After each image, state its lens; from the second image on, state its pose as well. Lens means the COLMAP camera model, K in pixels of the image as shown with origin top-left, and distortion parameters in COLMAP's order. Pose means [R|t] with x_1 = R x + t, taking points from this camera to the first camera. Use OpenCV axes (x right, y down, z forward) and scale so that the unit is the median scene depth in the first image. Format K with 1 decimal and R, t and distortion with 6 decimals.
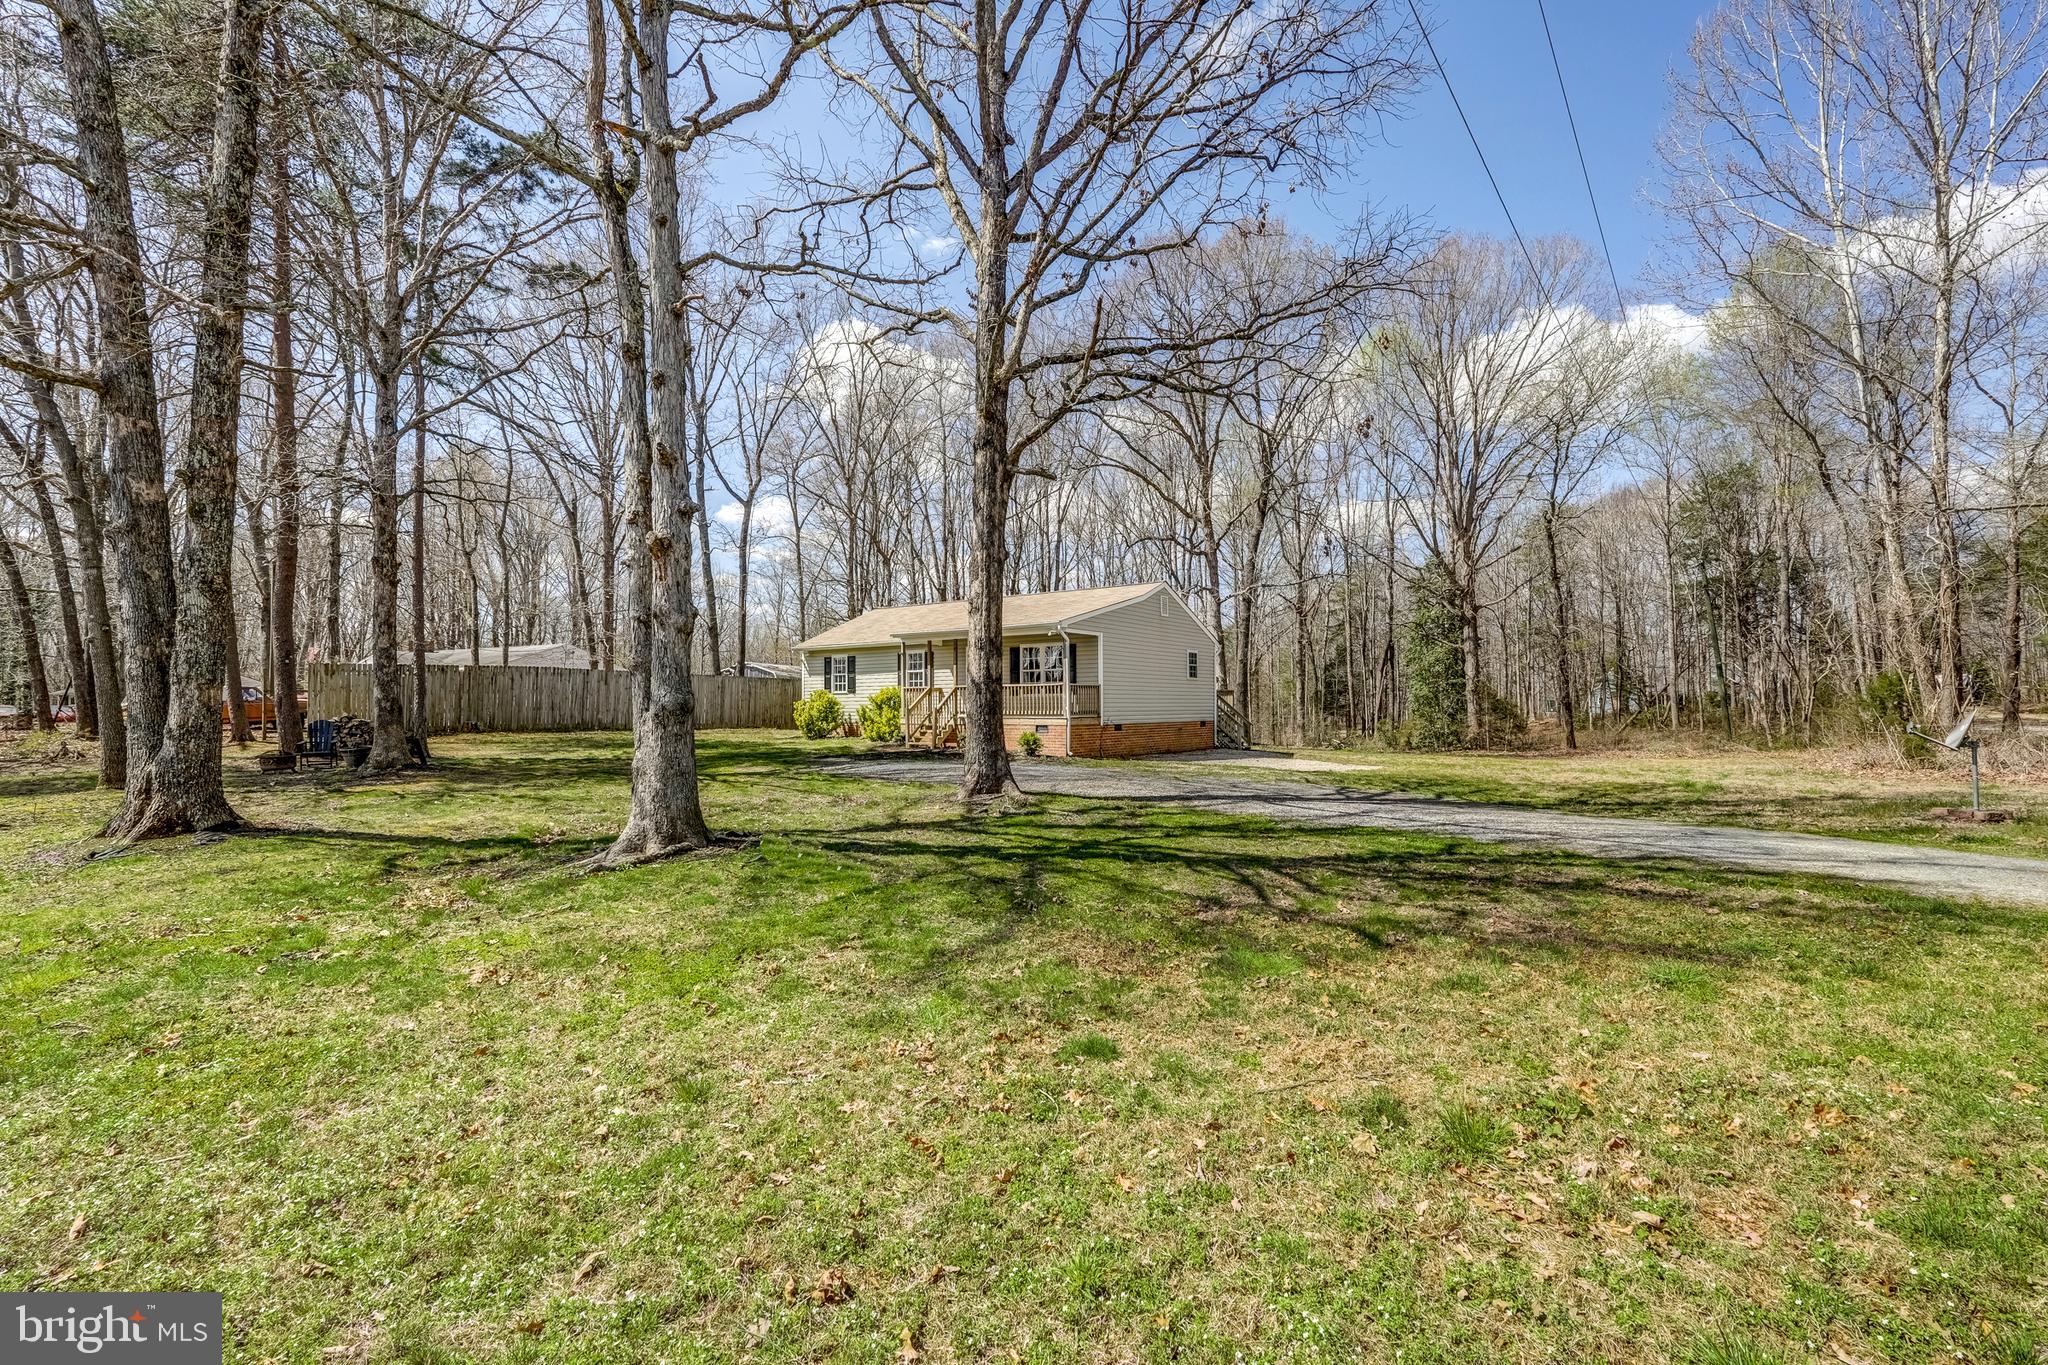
lens RADIAL K [[936.8, 0, 1010.1], [0, 936.8, 671.2], [0, 0, 1]] dist [-0.002665, 0.000318]
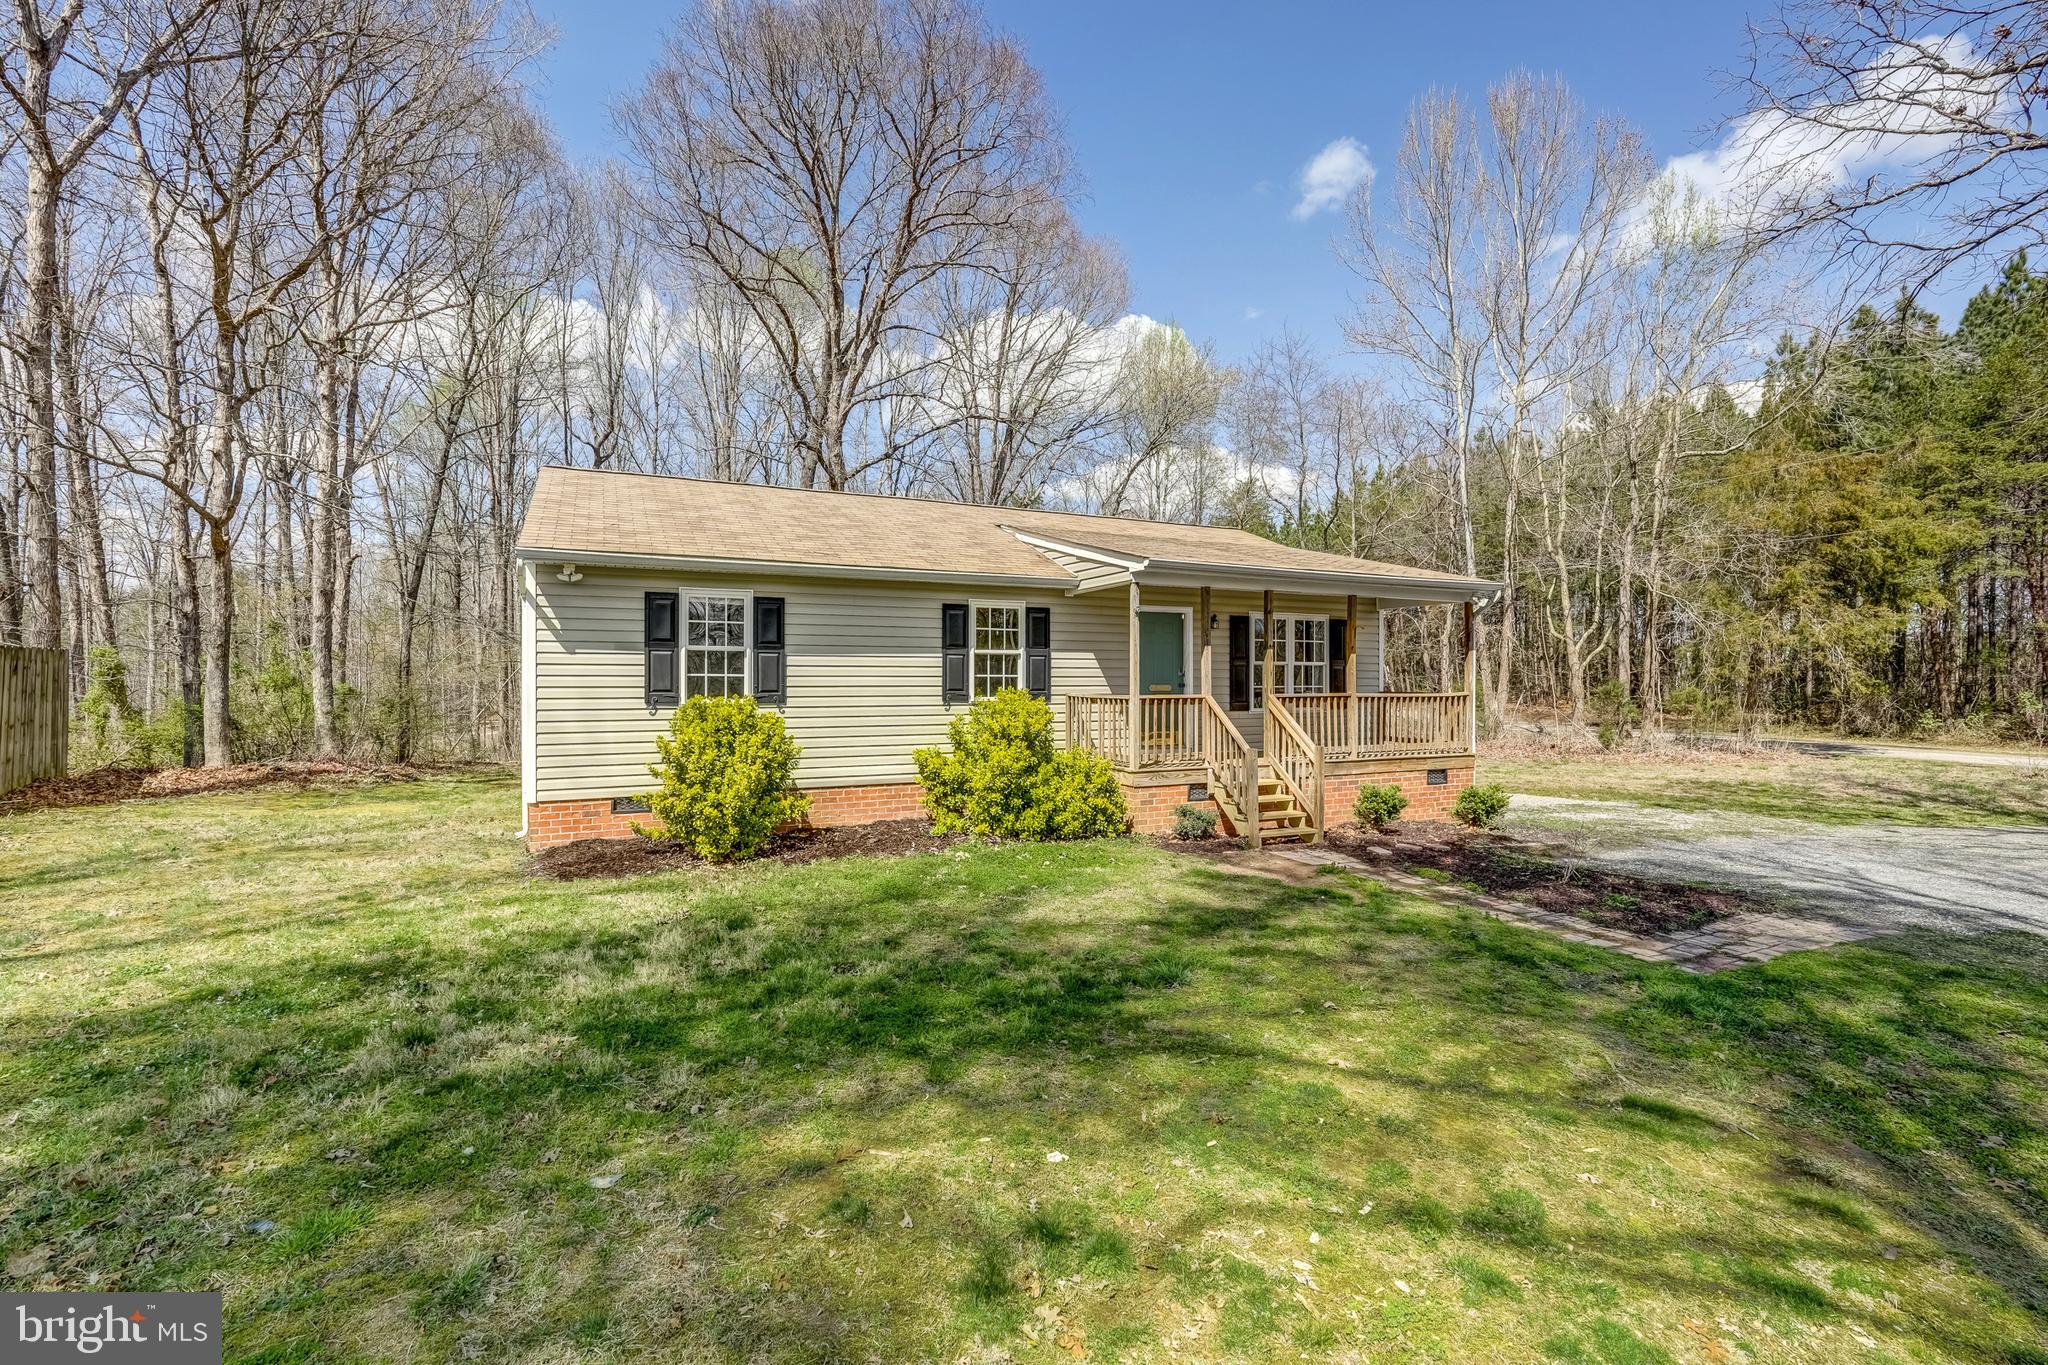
lens RADIAL K [[938.8, 0, 1039.8], [0, 938.8, 680.1], [0, 0, 1]] dist [-0.000707, 0.000272]
pose [[0.454261, 0.009388, 0.890819, -0.442843], [-0.036143, 0.999315, 0.007899, 0.008055], [-0.890135, -0.035785, 0.454289, 0.772171]]
